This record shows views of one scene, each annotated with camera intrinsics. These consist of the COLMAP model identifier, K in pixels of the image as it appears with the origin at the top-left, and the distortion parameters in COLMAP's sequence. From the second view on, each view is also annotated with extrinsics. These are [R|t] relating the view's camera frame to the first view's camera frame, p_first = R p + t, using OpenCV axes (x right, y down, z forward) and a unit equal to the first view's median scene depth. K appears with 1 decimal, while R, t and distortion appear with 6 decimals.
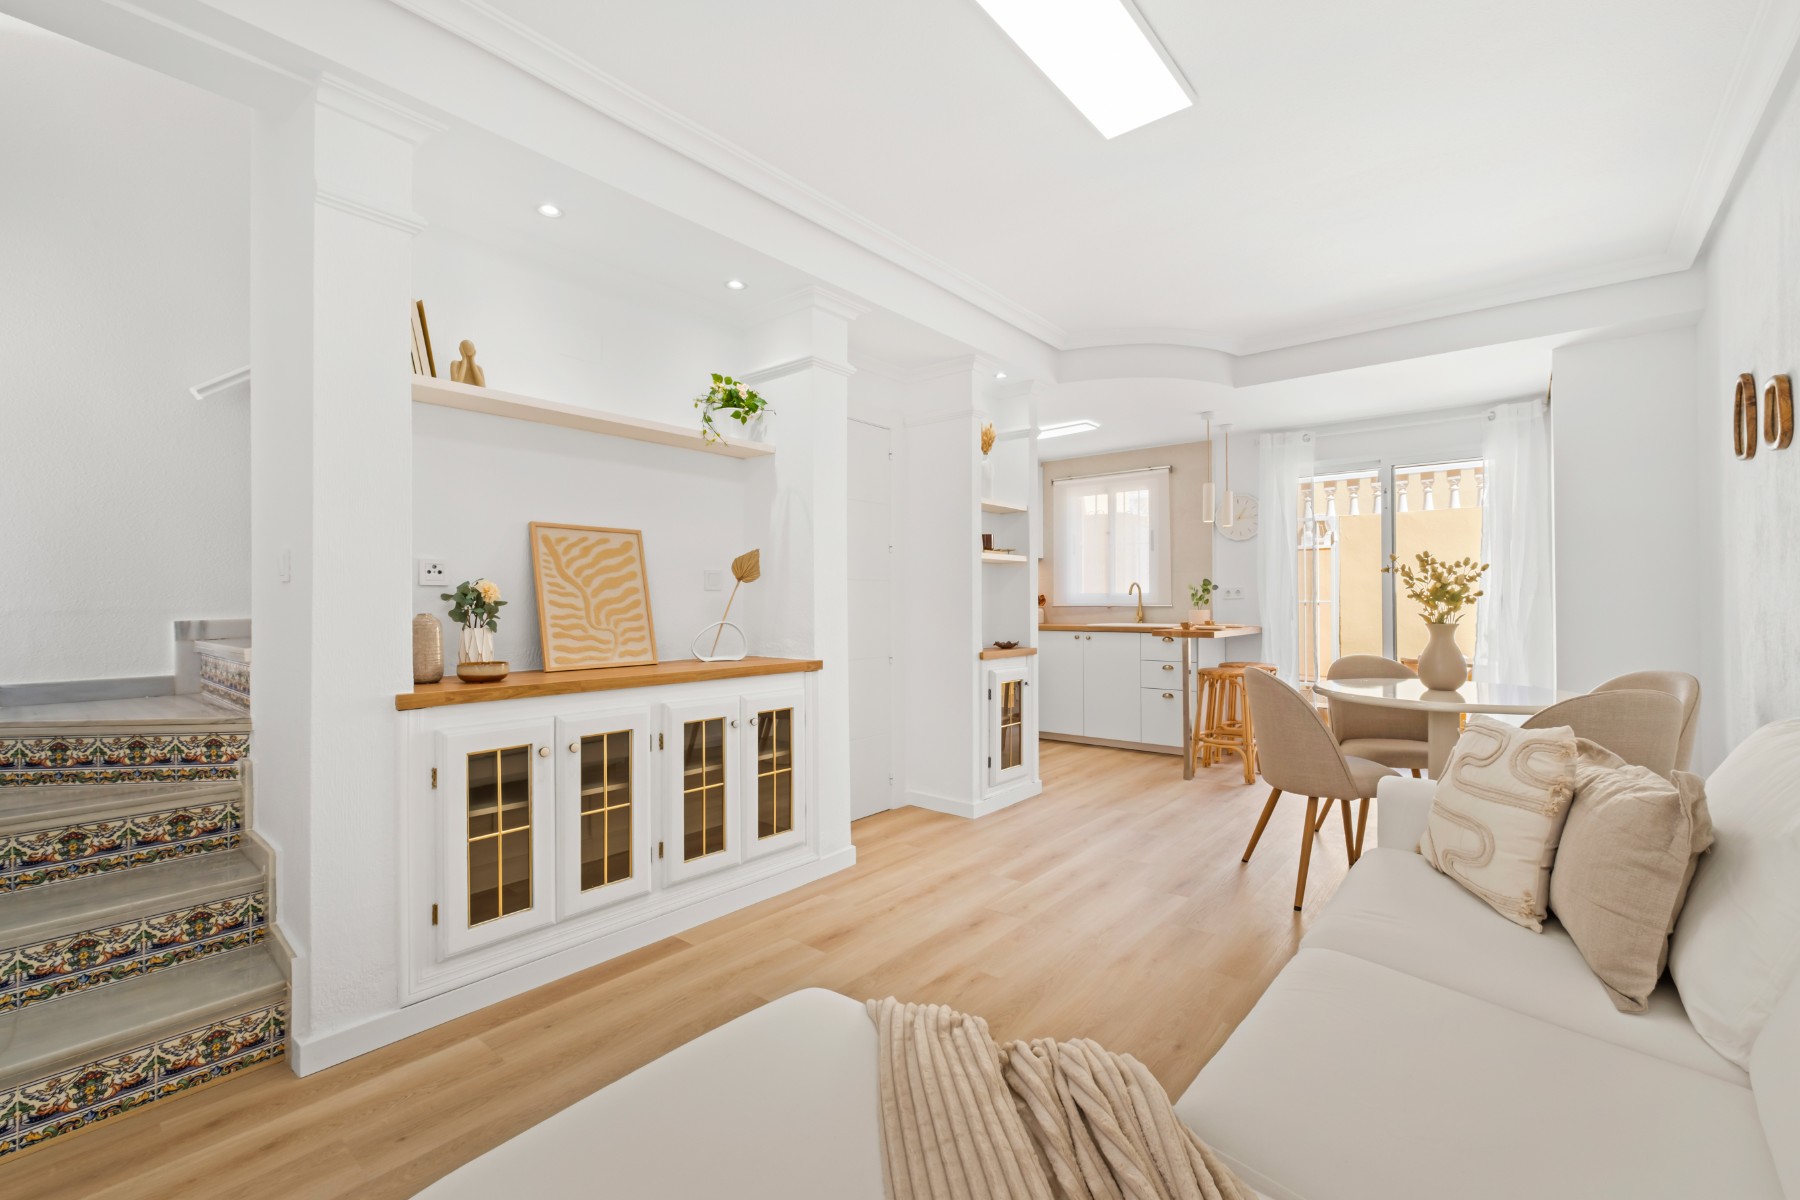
lens RADIAL K [[784.0, 0, 900.0], [0, 784.0, 600.0], [0, 0, 1]] dist [0.001457, 0.000163]
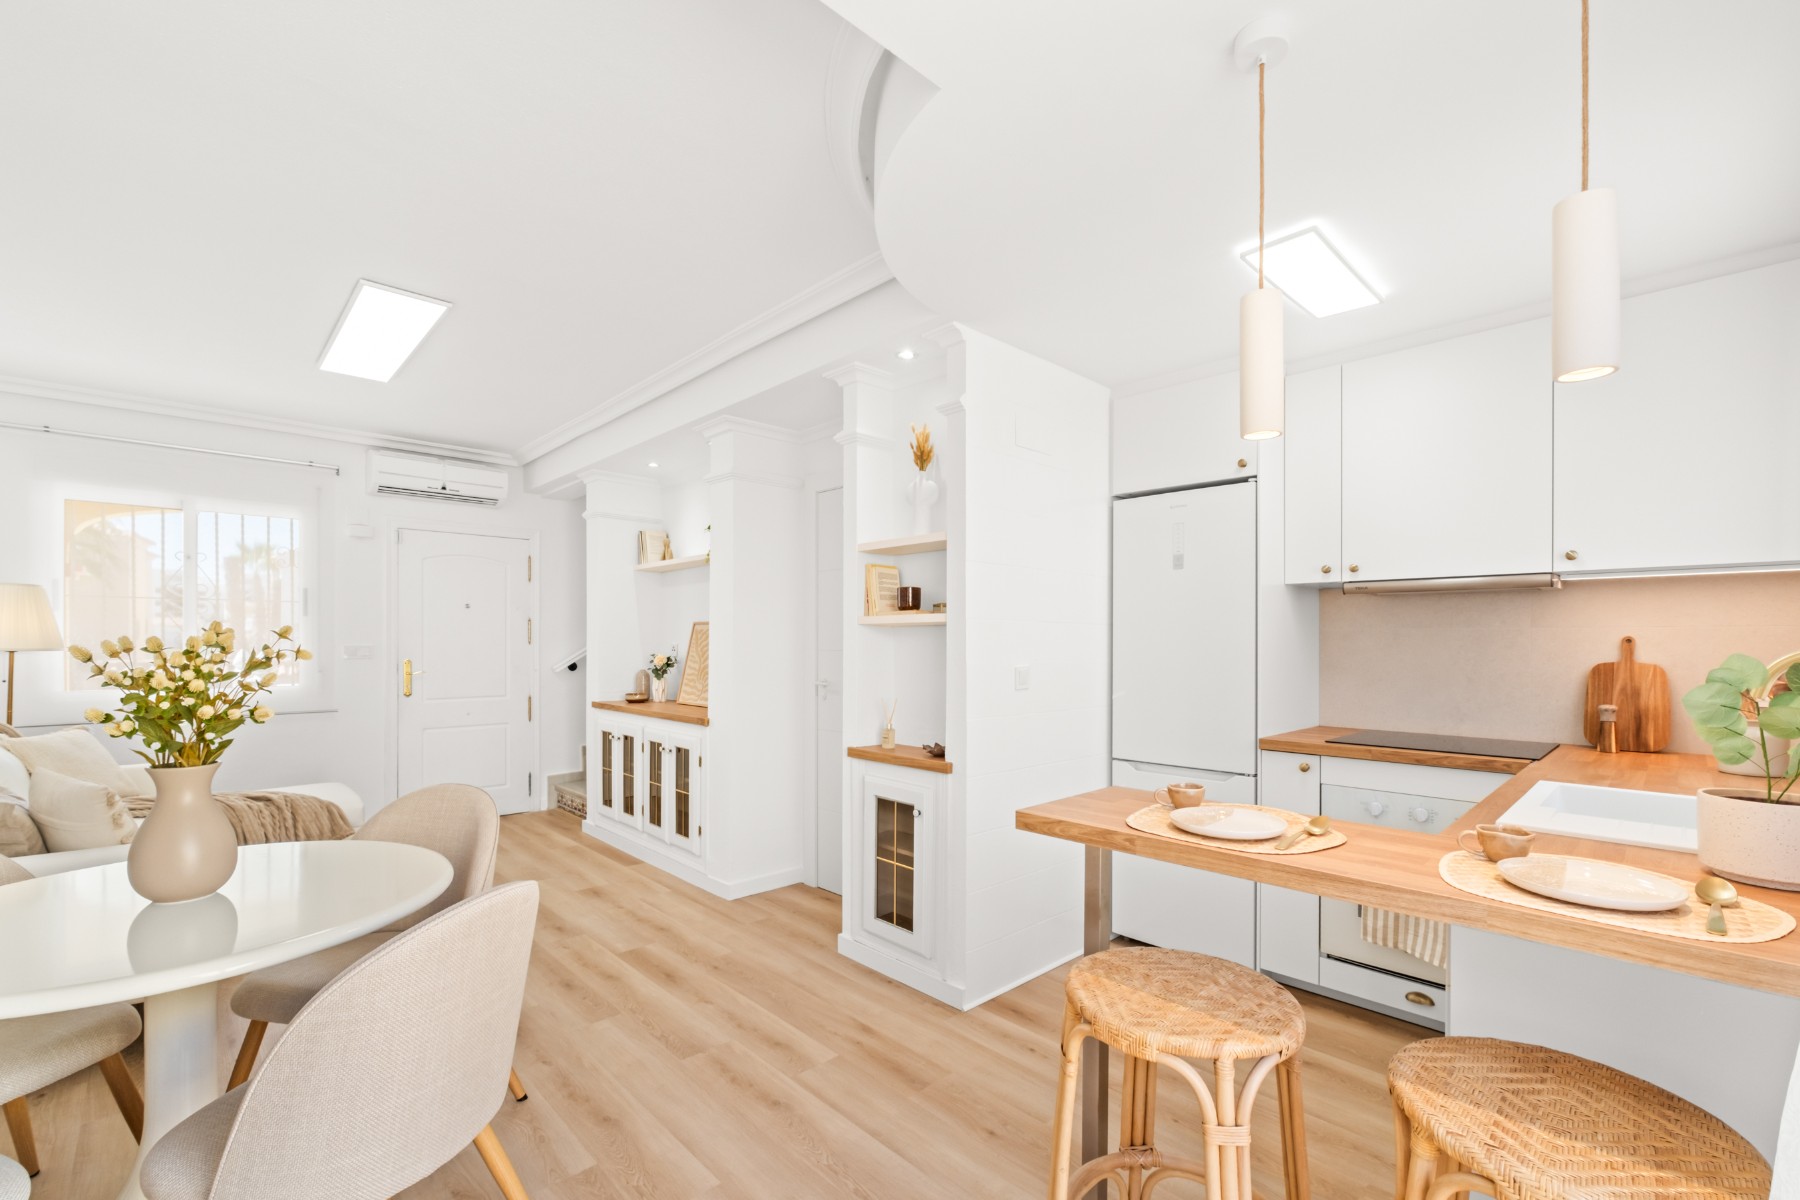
lens RADIAL K [[768.1, 0, 907.6], [0, 768.1, 641.0], [0, 0, 1]] dist [-0.000562, -0.000012]
pose [[-0.120355, 0.000828, -0.992731, 0.942137], [-0.000696, 0.999999, 0.000919, -0.042992], [0.992731, 0.000802, -0.120354, 1.270282]]
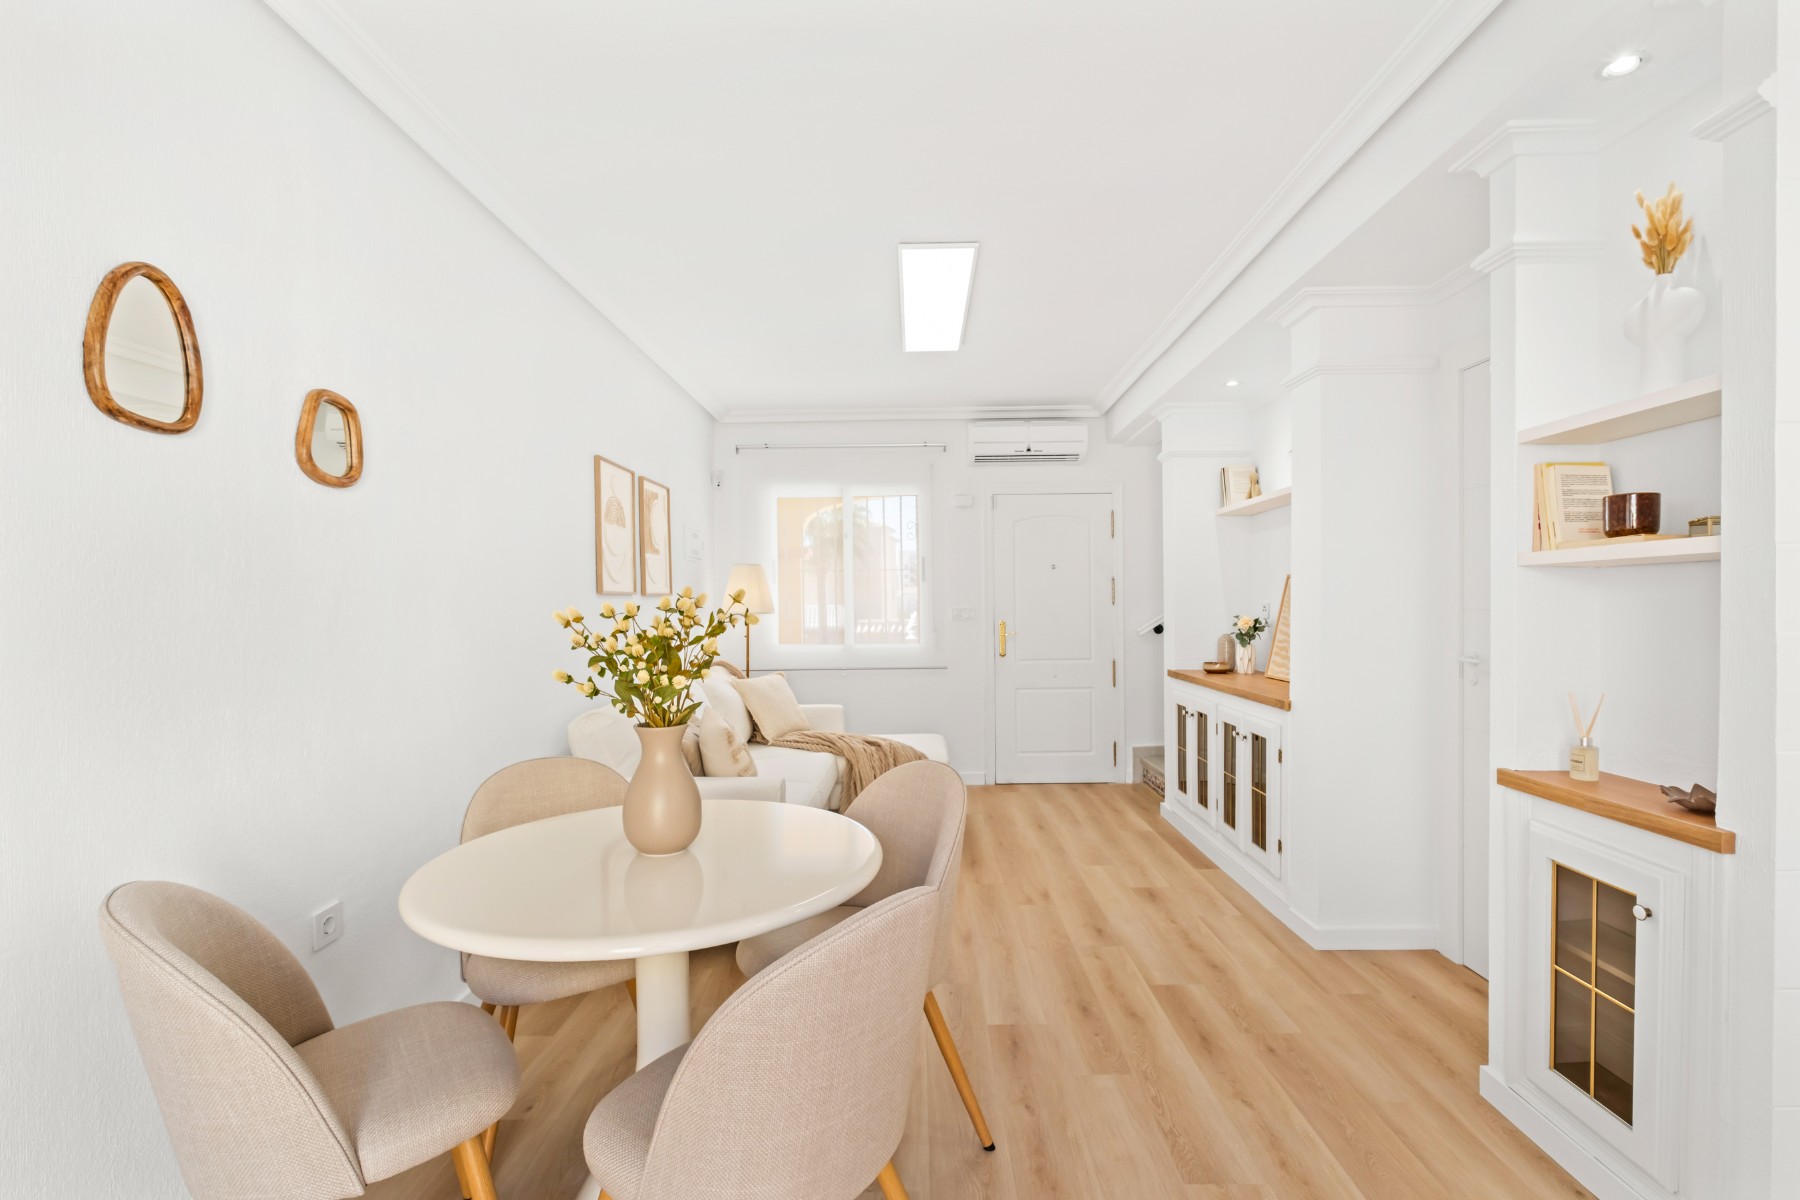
lens RADIAL K [[808.5, 0, 909.2], [0, 808.5, 620.0], [0, 0, 1]] dist [-0.013565, 0.004988]
pose [[-0.778735, 0.023511, -0.626912, 0.752401], [0.014646, 0.999706, 0.019298, -0.041055], [0.627182, 0.005846, -0.778851, 1.274642]]
